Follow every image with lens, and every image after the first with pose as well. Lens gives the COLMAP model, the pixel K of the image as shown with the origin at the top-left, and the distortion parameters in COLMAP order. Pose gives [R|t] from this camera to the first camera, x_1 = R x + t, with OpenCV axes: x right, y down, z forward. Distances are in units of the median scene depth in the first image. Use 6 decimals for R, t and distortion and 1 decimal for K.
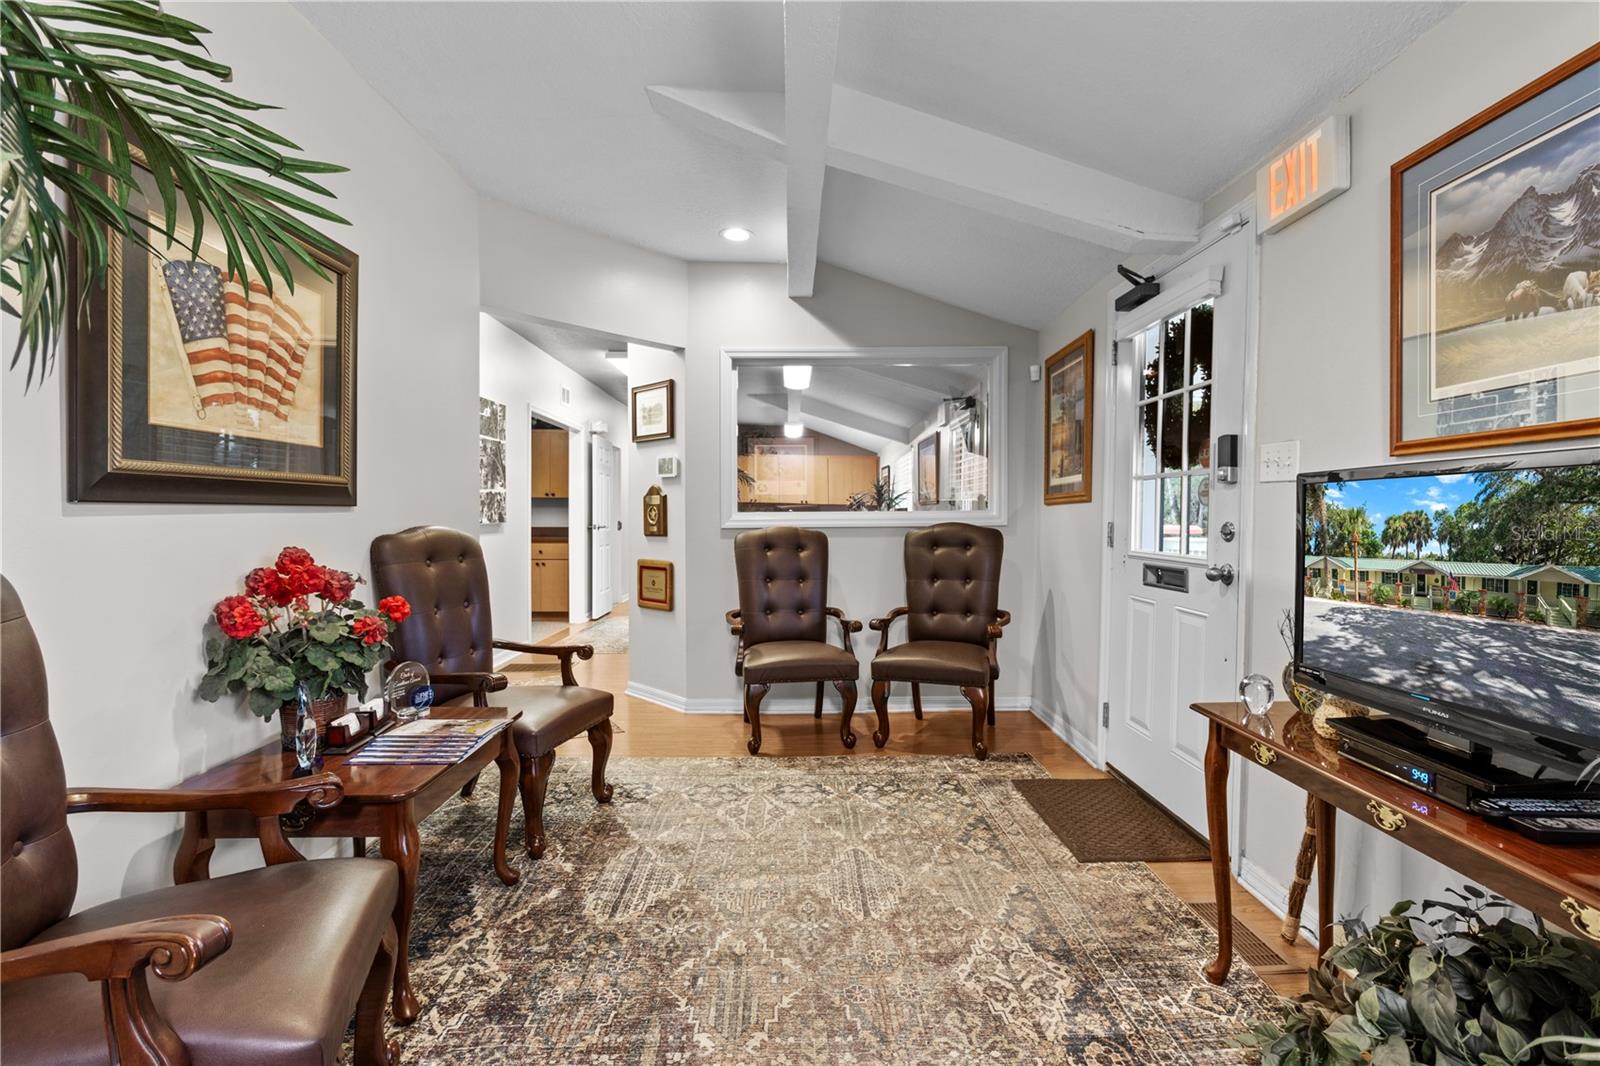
lens RADIAL K [[777.4, 0, 797.0], [0, 777.4, 511.9], [0, 0, 1]] dist [-0.000771, -0.000171]
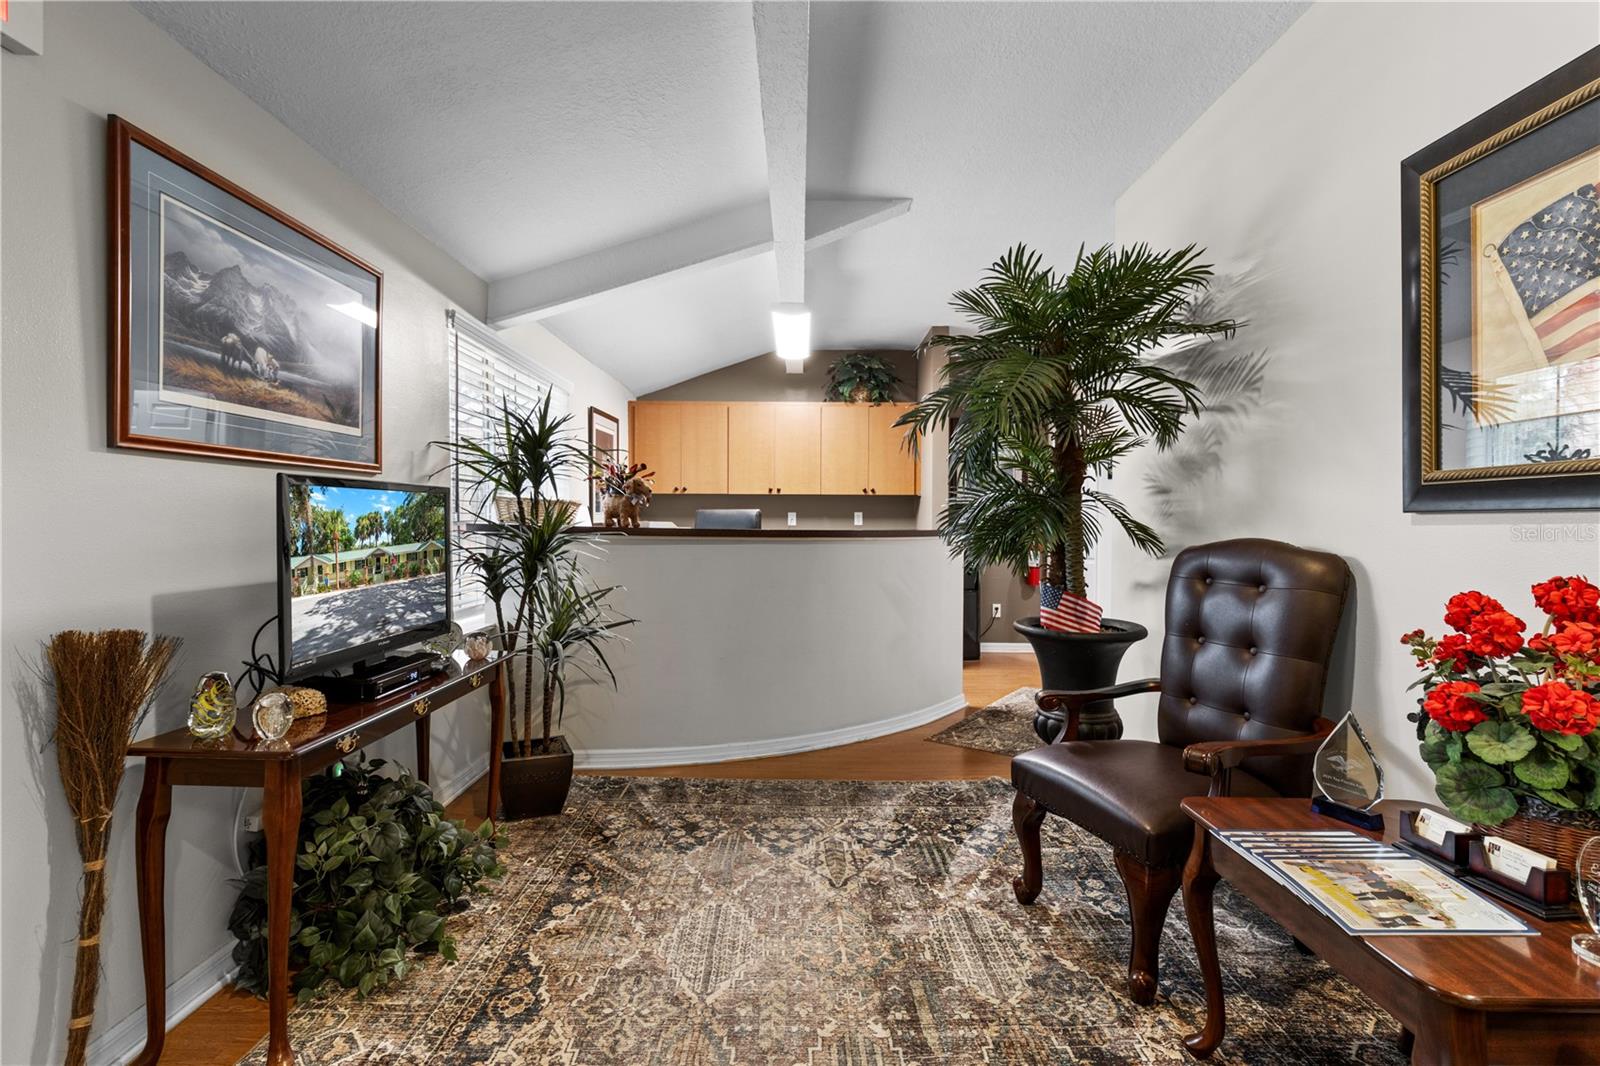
lens RADIAL K [[777.4, 0, 797.0], [0, 777.4, 511.9], [0, 0, 1]] dist [-0.000771, -0.000171]
pose [[-0.958666, -0.009014, 0.284390, -0.288671], [-0.005419, 0.999895, 0.013425, -0.022269], [-0.284482, 0.011329, -0.958615, 1.987679]]
